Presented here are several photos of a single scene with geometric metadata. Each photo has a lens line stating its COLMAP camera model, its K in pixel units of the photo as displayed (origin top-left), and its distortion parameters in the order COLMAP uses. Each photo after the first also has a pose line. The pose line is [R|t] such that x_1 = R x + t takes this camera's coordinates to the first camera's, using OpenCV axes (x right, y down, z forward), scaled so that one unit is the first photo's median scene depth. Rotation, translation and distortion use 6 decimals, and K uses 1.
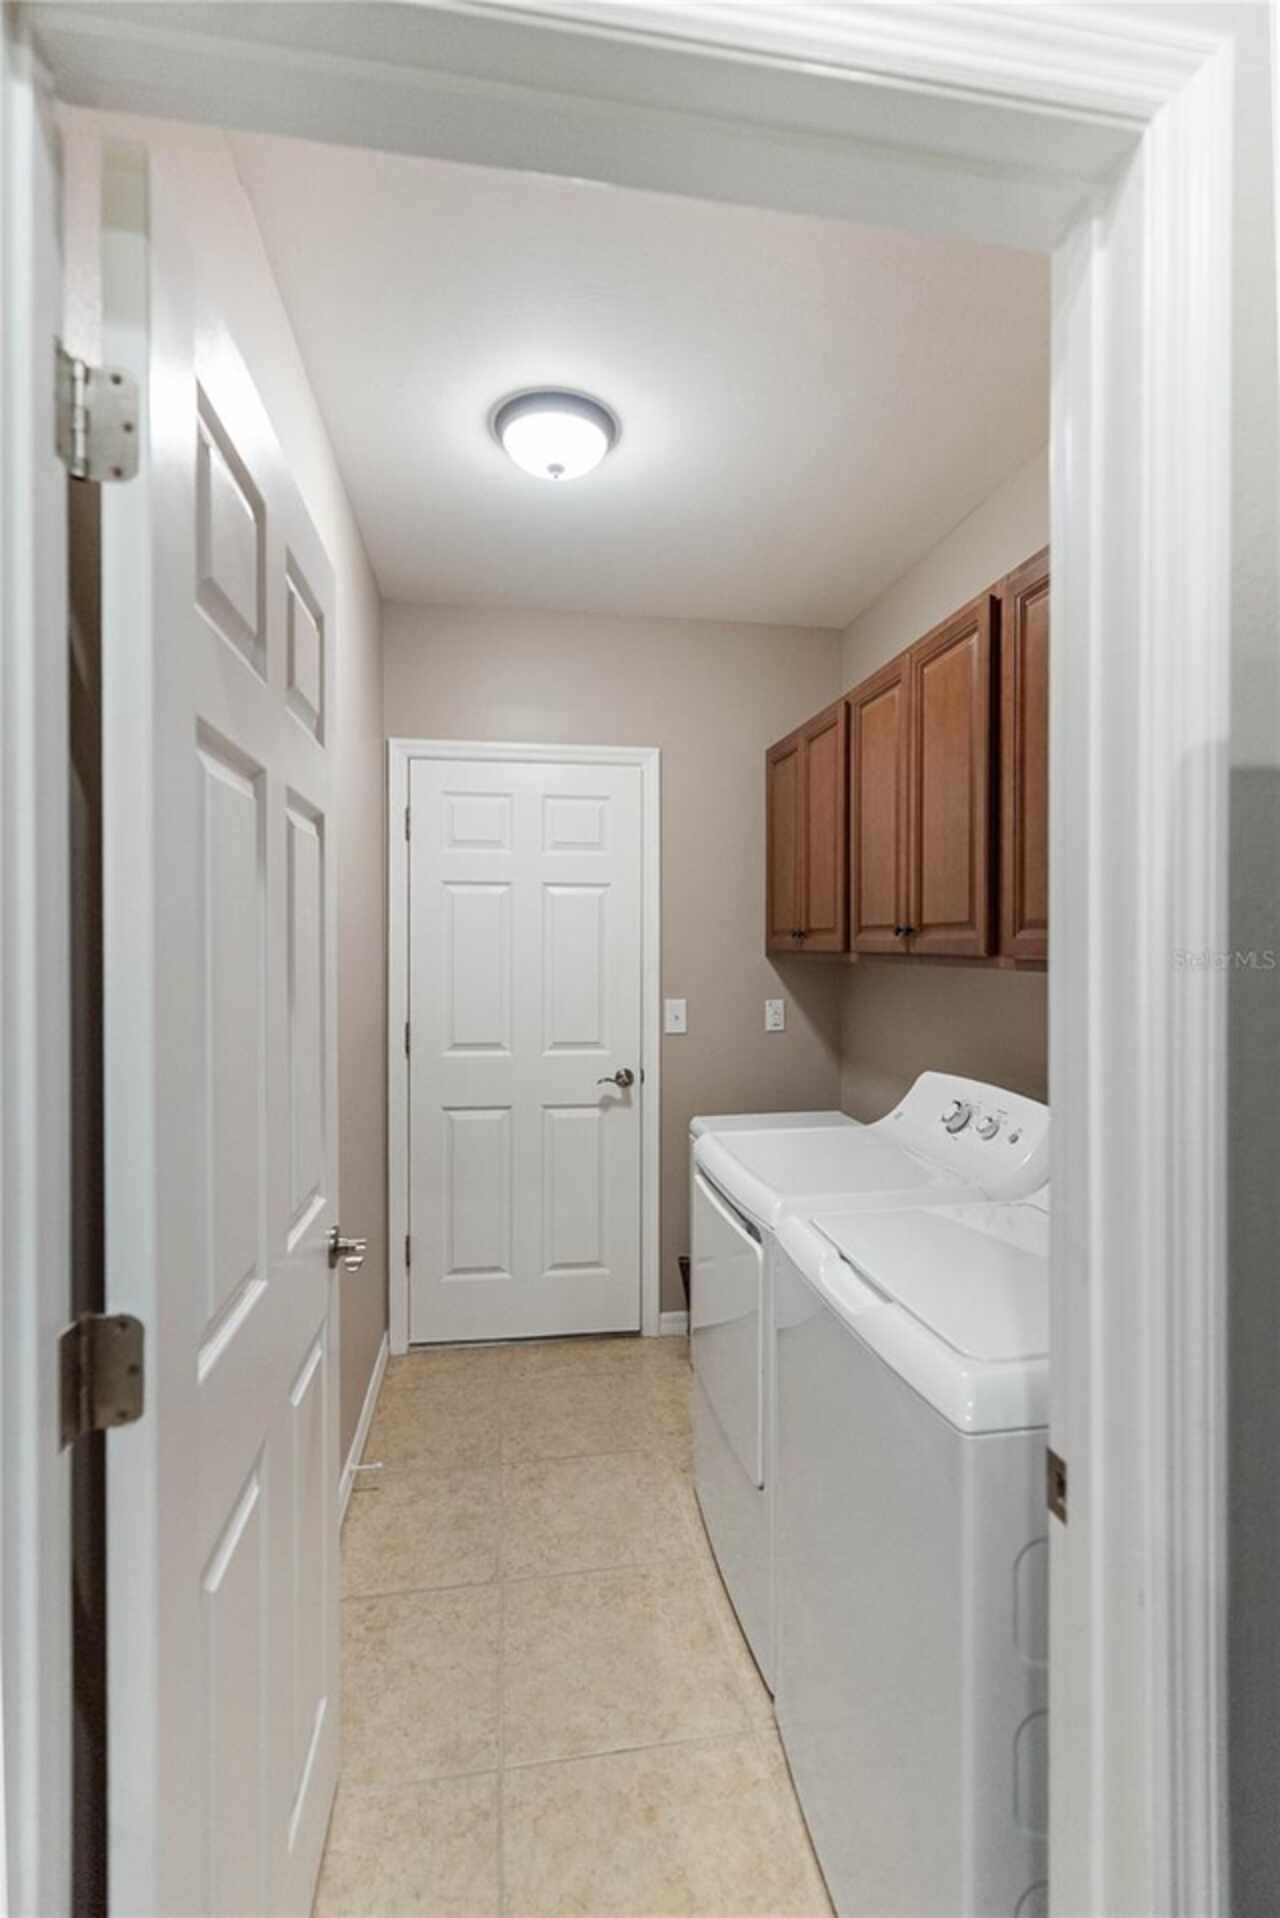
lens RADIAL K [[887.1, 0, 641.8], [0, 887.1, 948.5], [0, 0, 1]] dist [-0.003736, 0.000097]
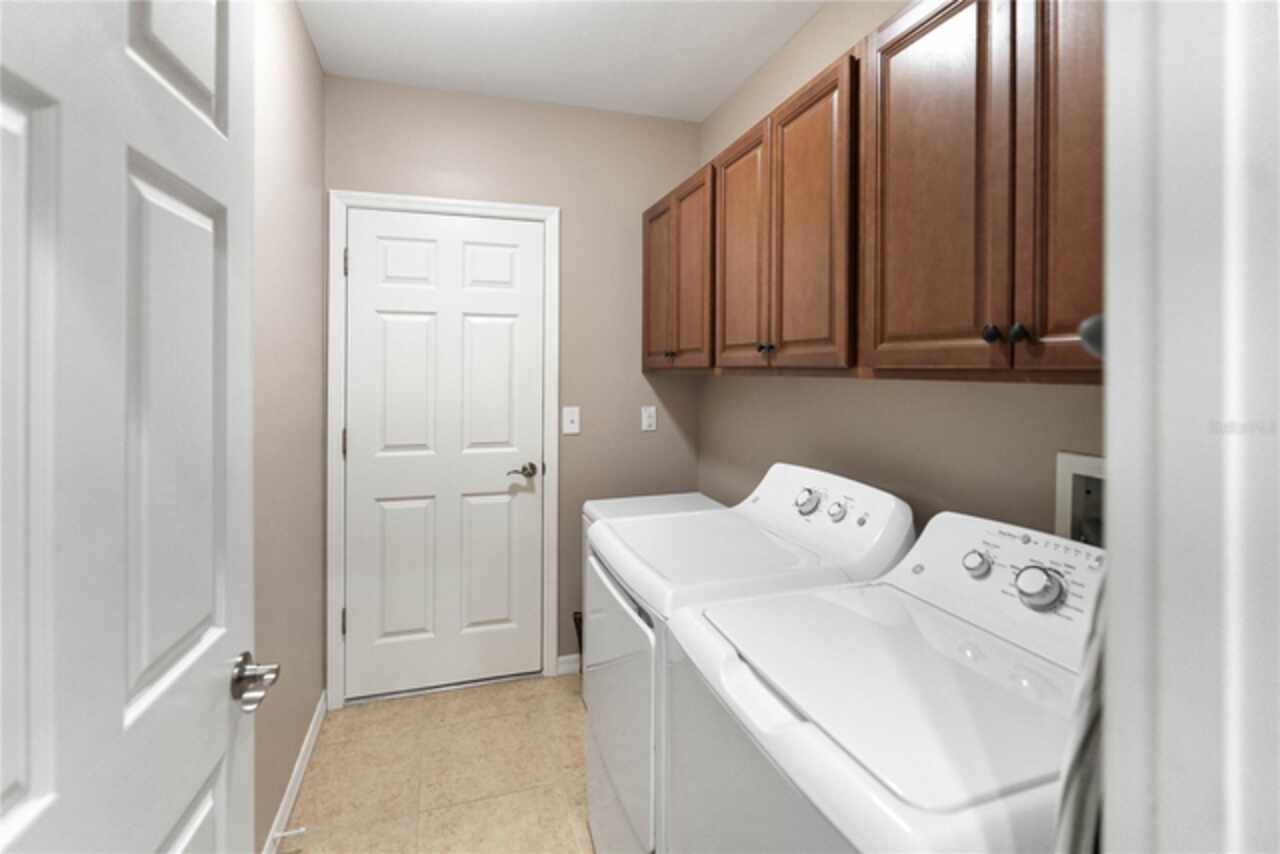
lens RADIAL K [[637.1, 0, 661.8], [0, 637.1, 348.2], [0, 0, 1]] dist [-0.015800, -0.000220]
pose [[0.983449, 0.005405, 0.181104, 0.000609], [0.000719, 0.999431, -0.033727, 0.006285], [-0.181183, 0.033299, 0.982885, 0.118741]]
